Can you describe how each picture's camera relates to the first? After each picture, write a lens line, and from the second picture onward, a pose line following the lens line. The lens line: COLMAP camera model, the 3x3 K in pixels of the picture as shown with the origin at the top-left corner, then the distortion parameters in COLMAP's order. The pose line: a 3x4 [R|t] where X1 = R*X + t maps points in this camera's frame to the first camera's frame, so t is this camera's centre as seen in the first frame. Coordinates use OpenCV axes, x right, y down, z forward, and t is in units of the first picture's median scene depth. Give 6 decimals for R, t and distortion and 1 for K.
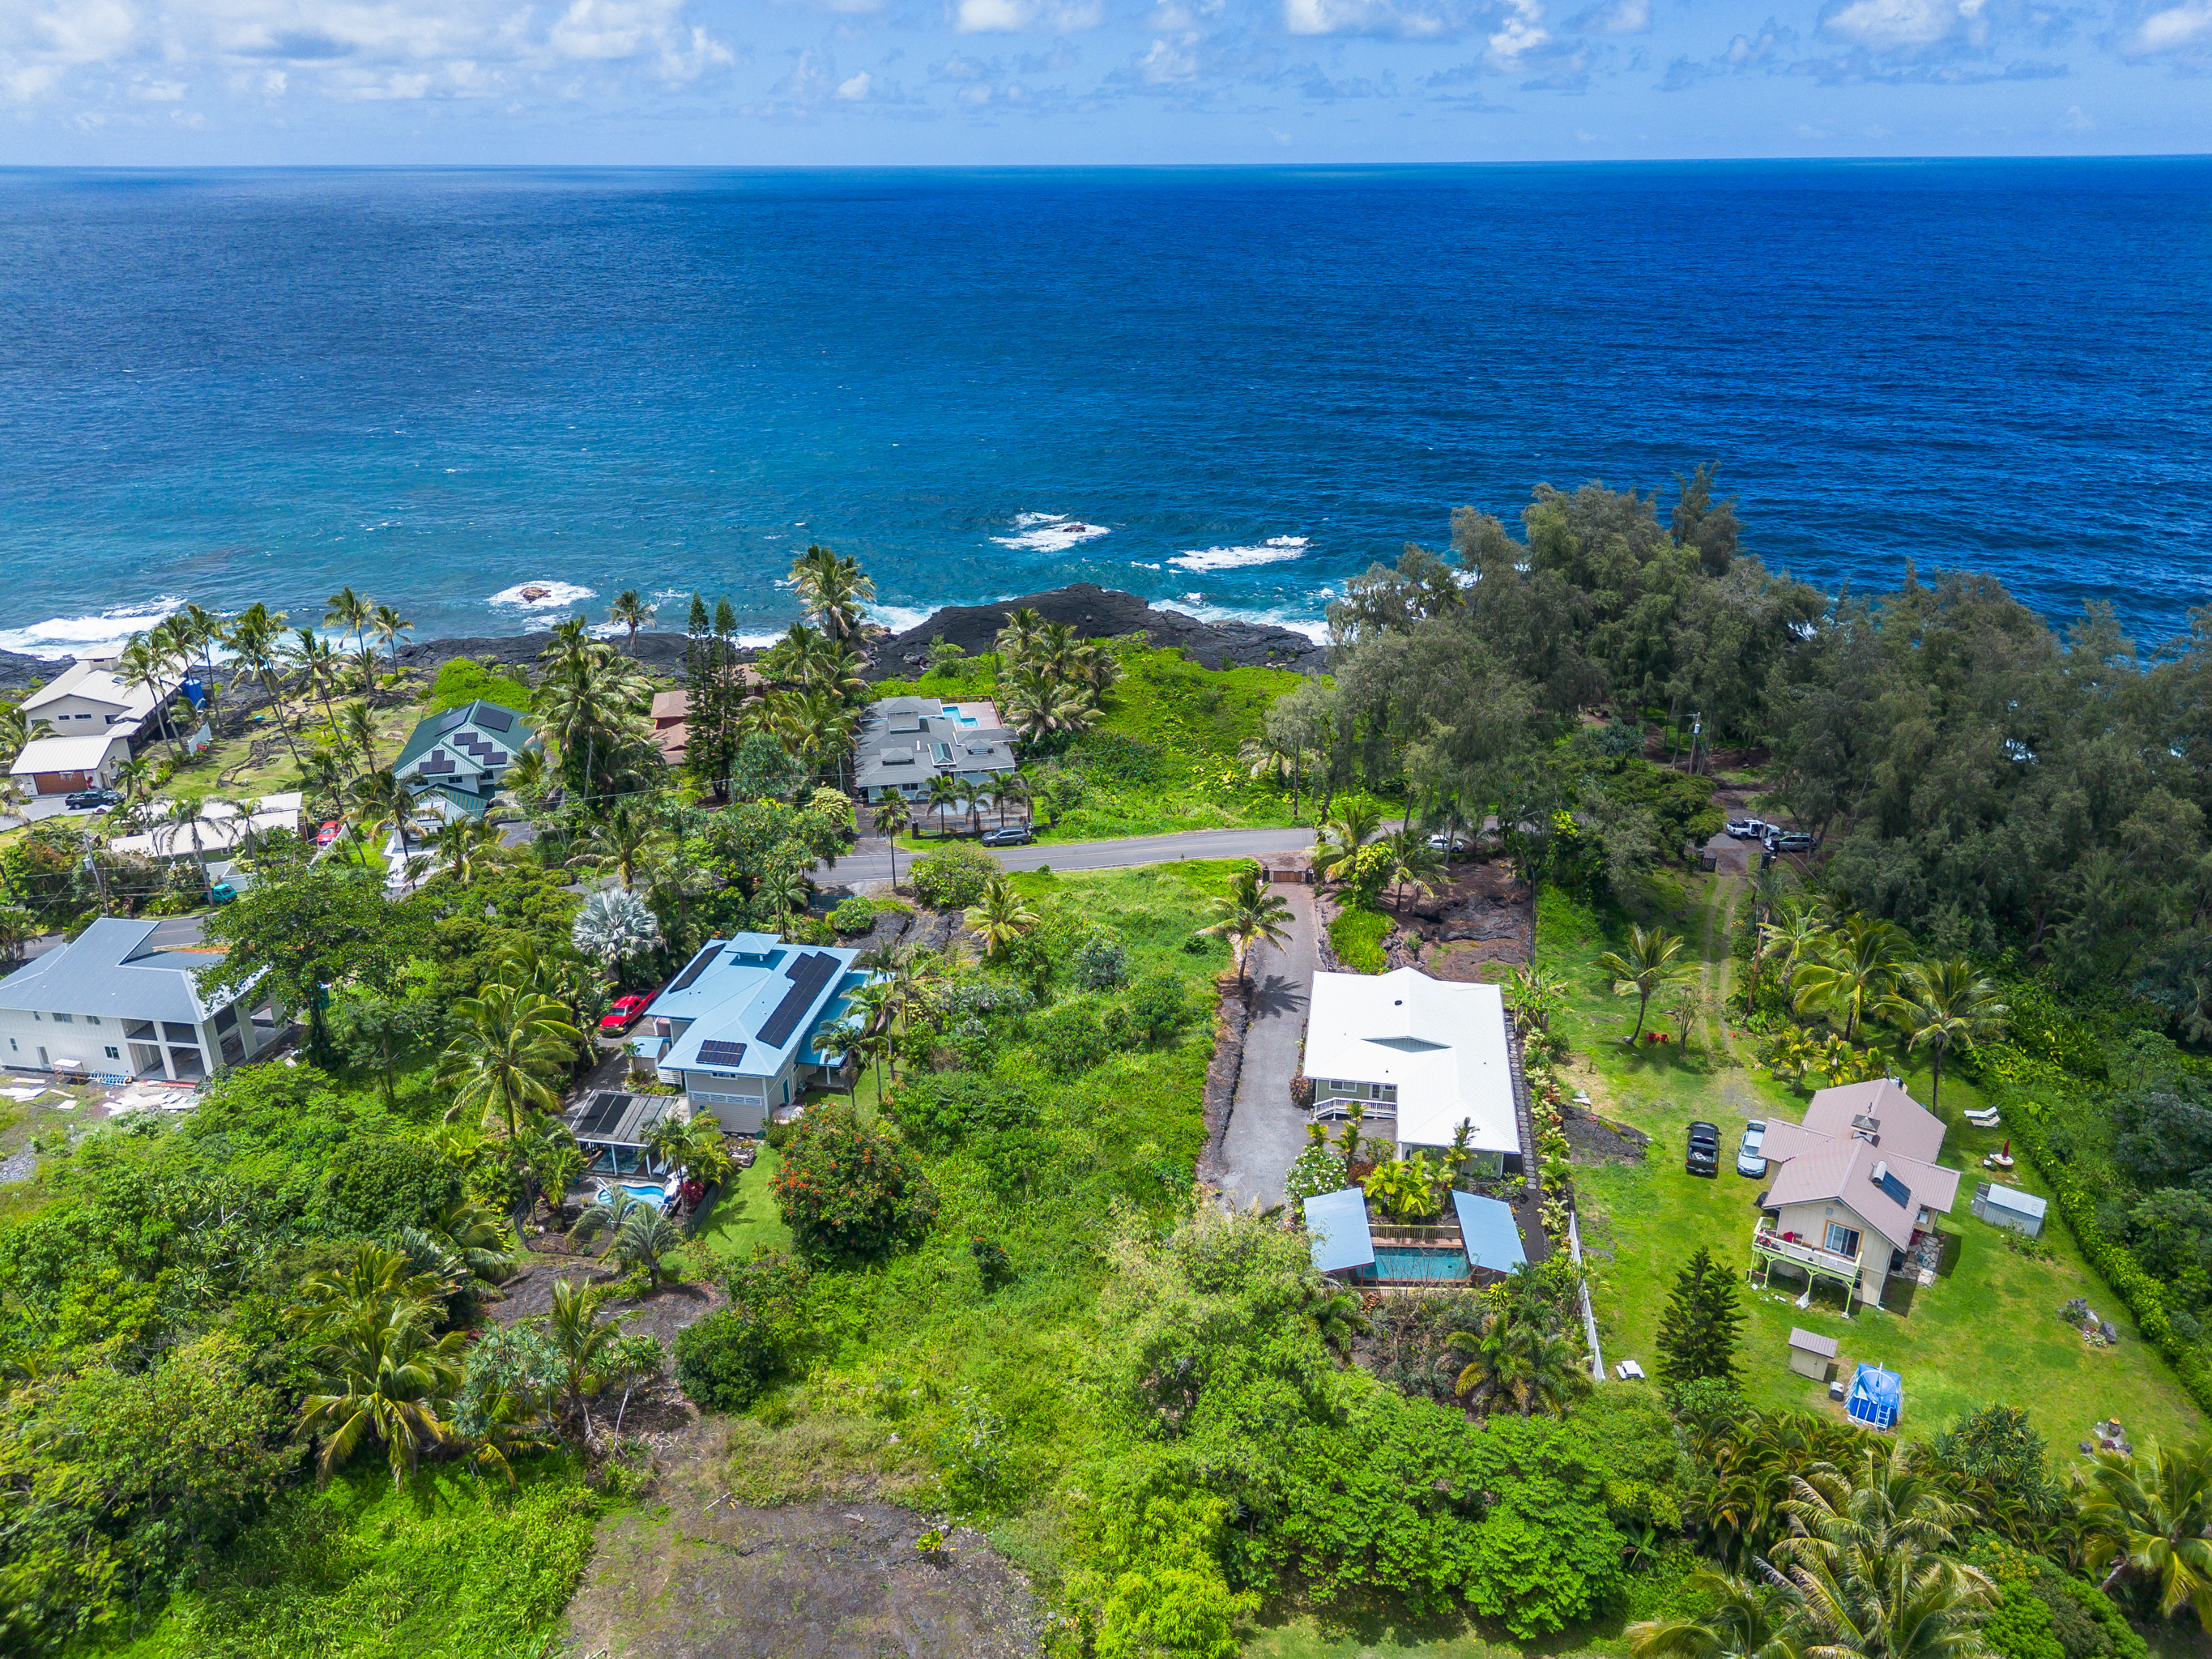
lens RADIAL K [[1564.7, 0, 1114.5], [0, 1564.7, 839.0], [0, 0, 1]] dist [0.070698, -0.072699]
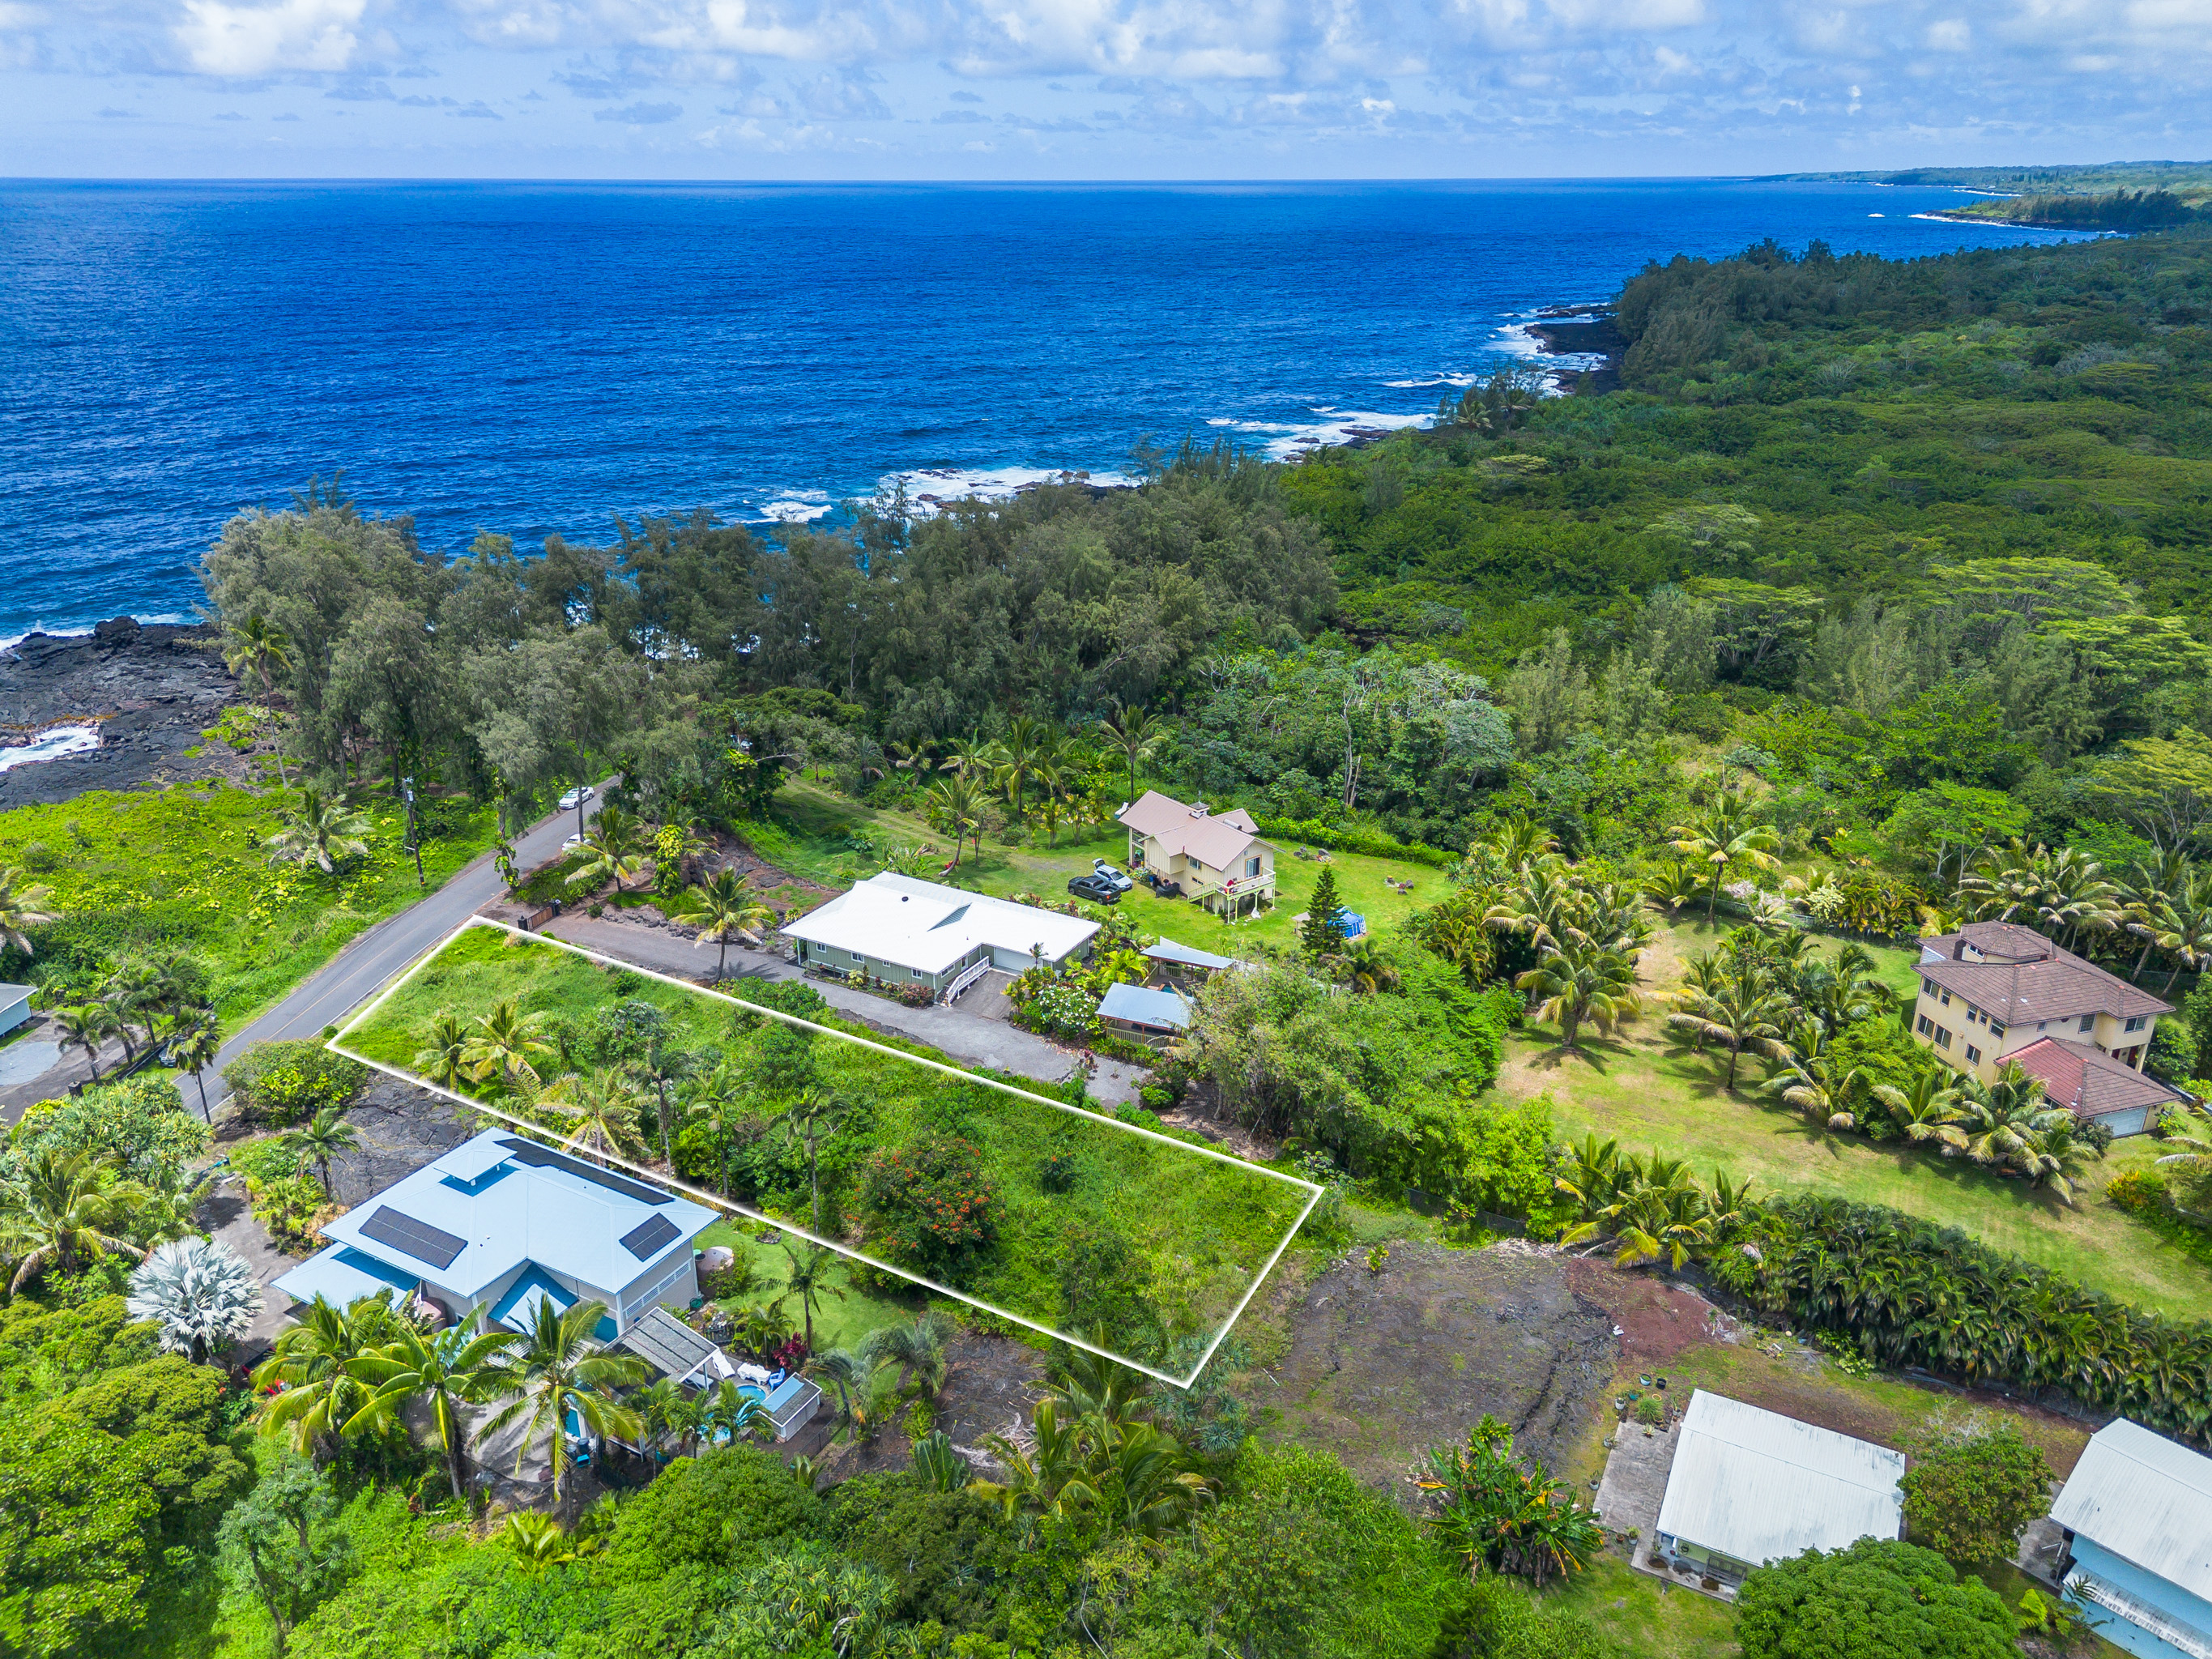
lens RADIAL K [[1620.3, 0, 1112.4], [0, 1620.3, 758.3], [0, 0, 1]] dist [0.056696, -0.072118]
pose [[0.343132, -0.309985, 0.886662, -0.768962], [0.365948, 0.913503, 0.177750, -0.141169], [-0.865068, 0.263481, 0.426890, 0.333760]]
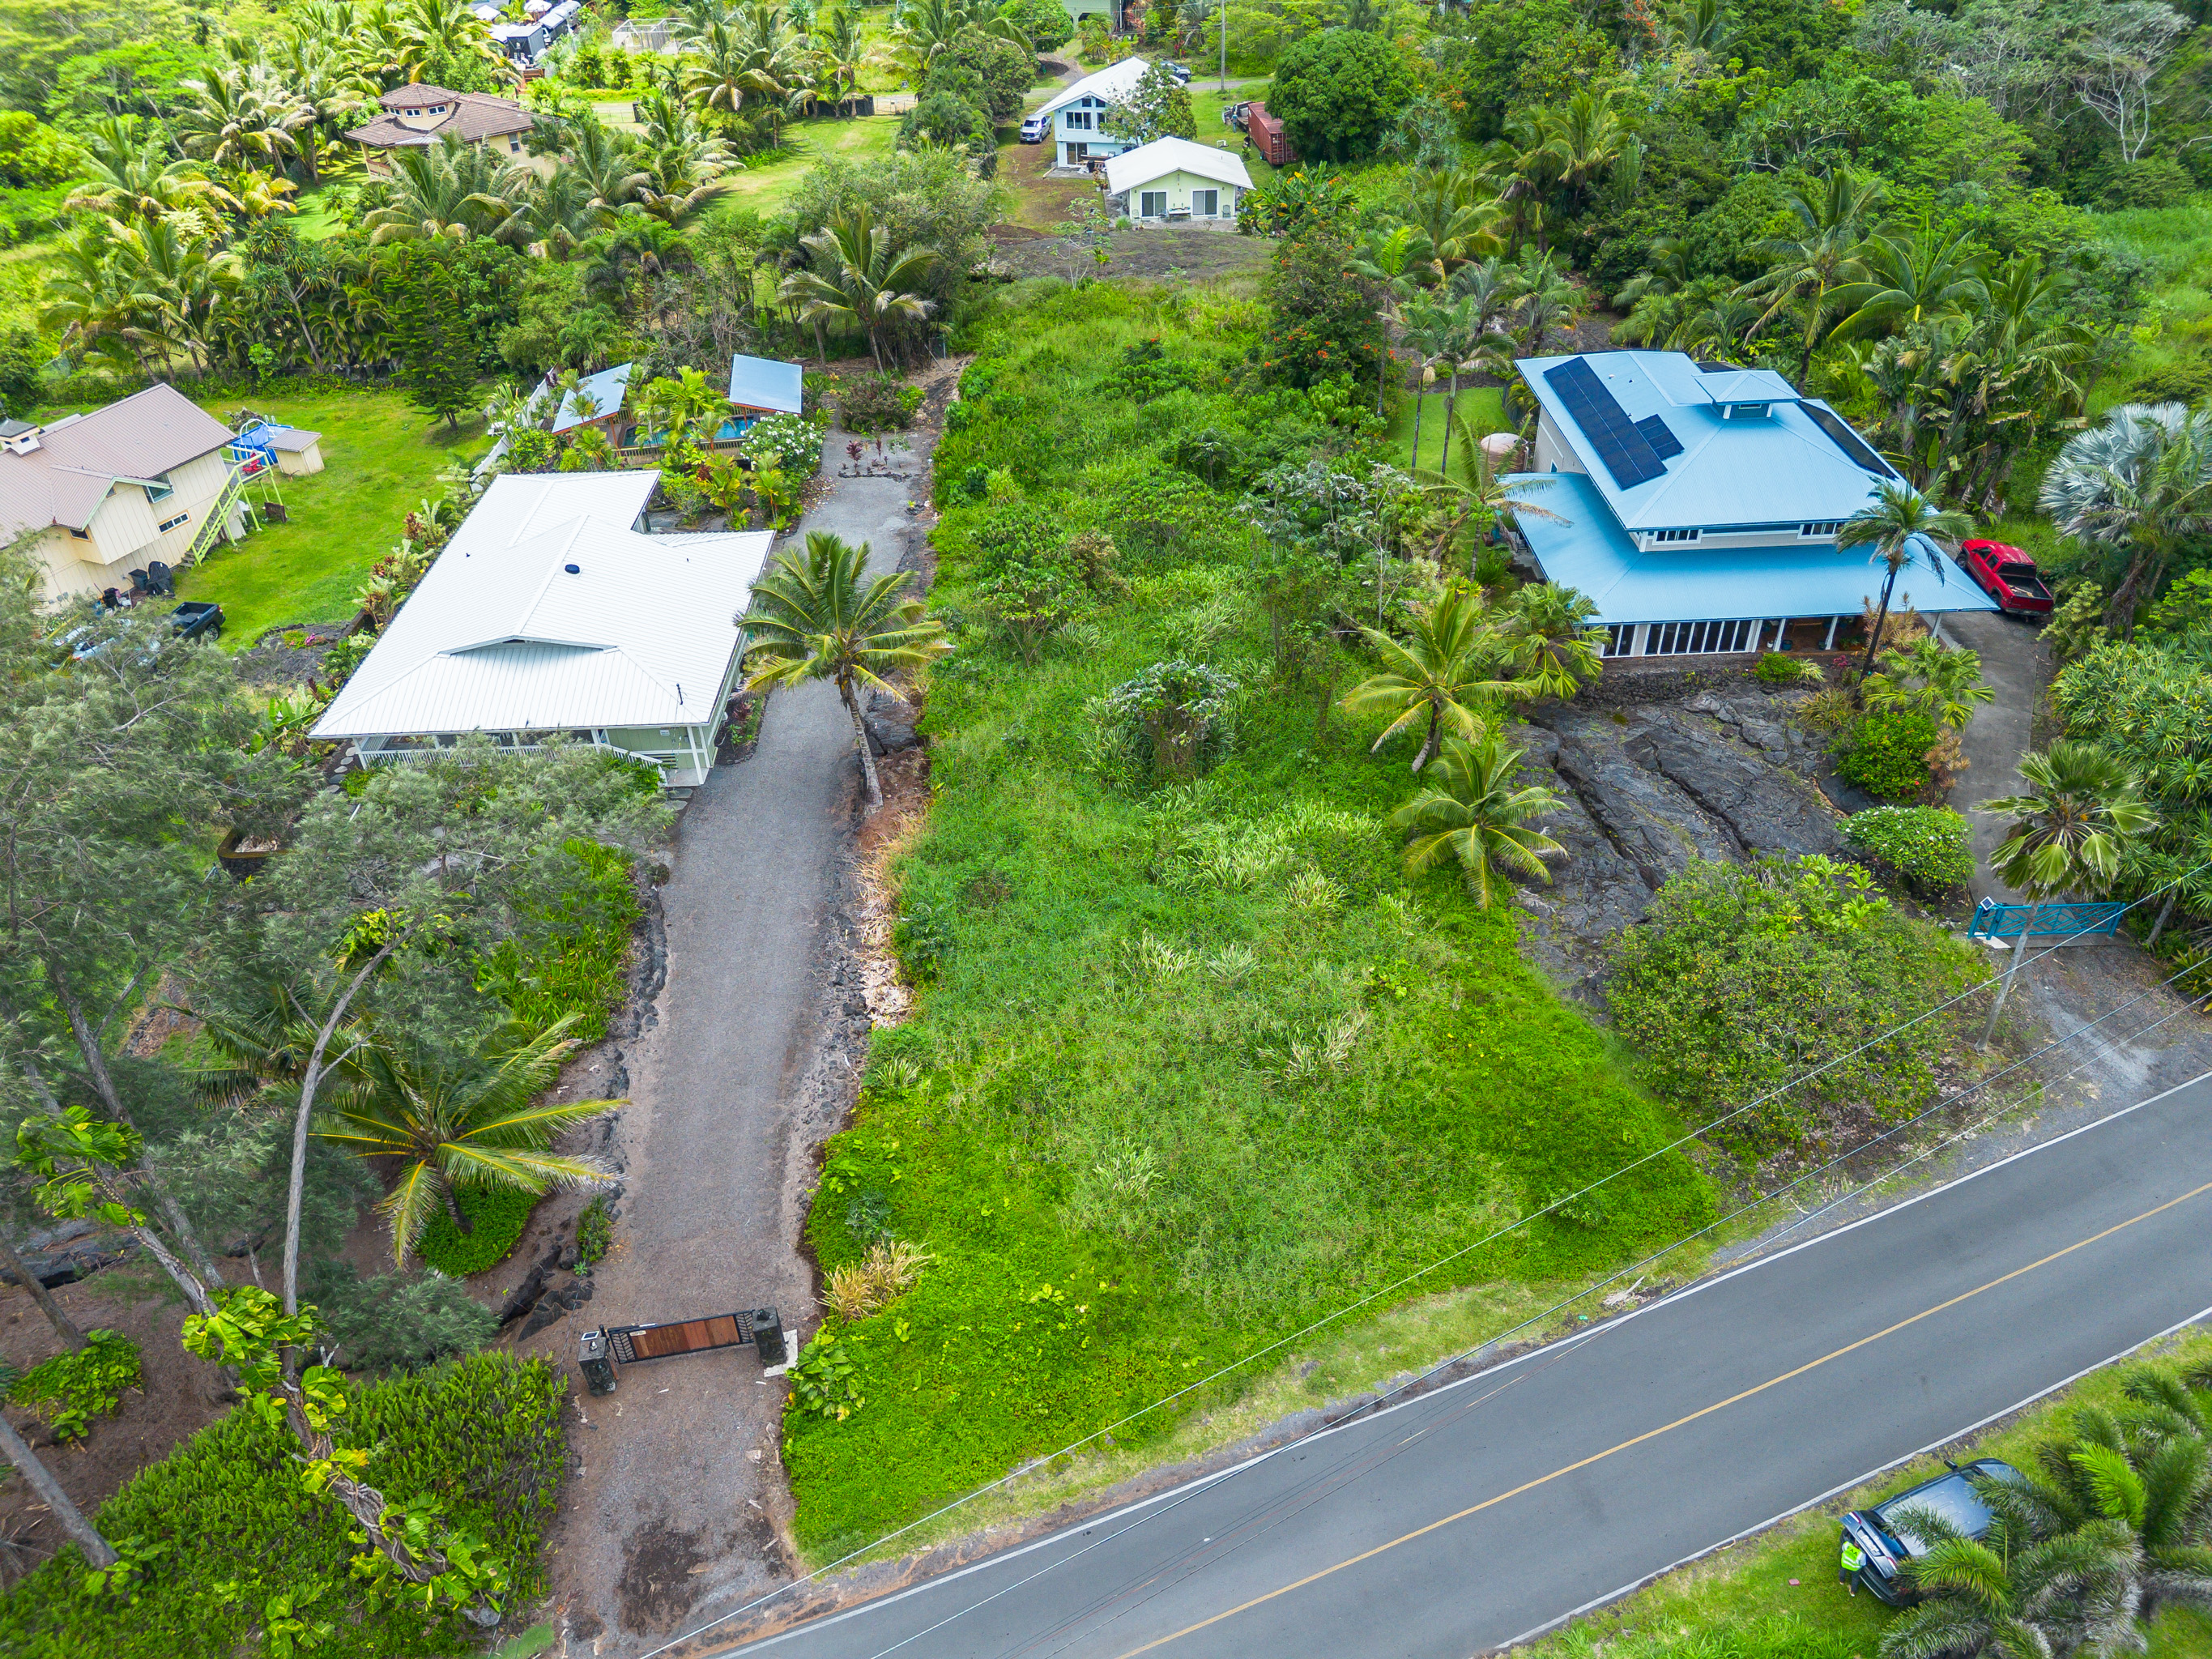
lens RADIAL K [[1562.4, 0, 1113.5], [0, 1562.4, 829.9], [0, 0, 1]] dist [0.072397, -0.075174]
pose [[-0.982727, 0.129123, -0.132568, 0.080659], [-0.048715, 0.510587, 0.858445, -0.317603], [0.178532, 0.850075, -0.495478, 1.354720]]
